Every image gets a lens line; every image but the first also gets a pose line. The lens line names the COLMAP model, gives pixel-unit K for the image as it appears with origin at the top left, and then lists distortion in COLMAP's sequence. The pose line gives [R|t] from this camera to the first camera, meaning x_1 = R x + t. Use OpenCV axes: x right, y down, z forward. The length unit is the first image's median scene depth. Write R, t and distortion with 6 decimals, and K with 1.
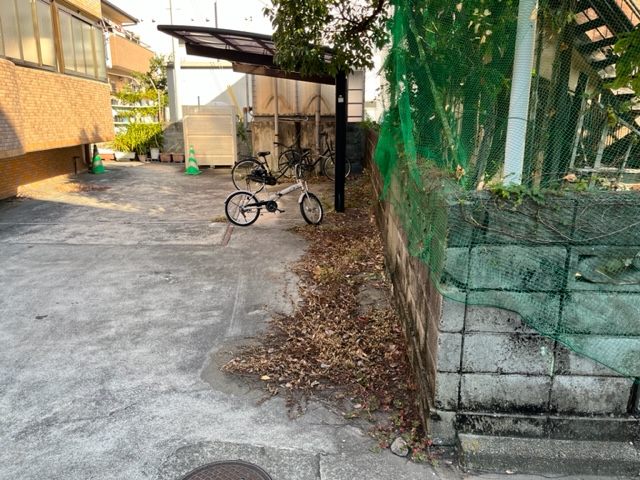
lens RADIAL K [[483.1, 0, 319.6], [0, 483.1, 240.0], [0, 0, 1]] dist [0.075534, -0.087453]
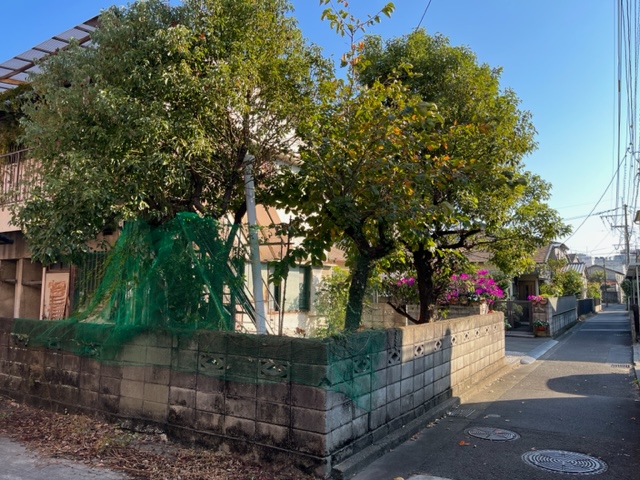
lens RADIAL K [[483.1, 0, 320.2], [0, 483.1, 240.2], [0, 0, 1]] dist [0.075534, -0.087453]
pose [[0.445859, 0.105757, 0.888834, -1.568561], [0.208535, 0.953399, -0.218045, -0.045865], [-0.870473, 0.282570, 0.403028, 0.021324]]
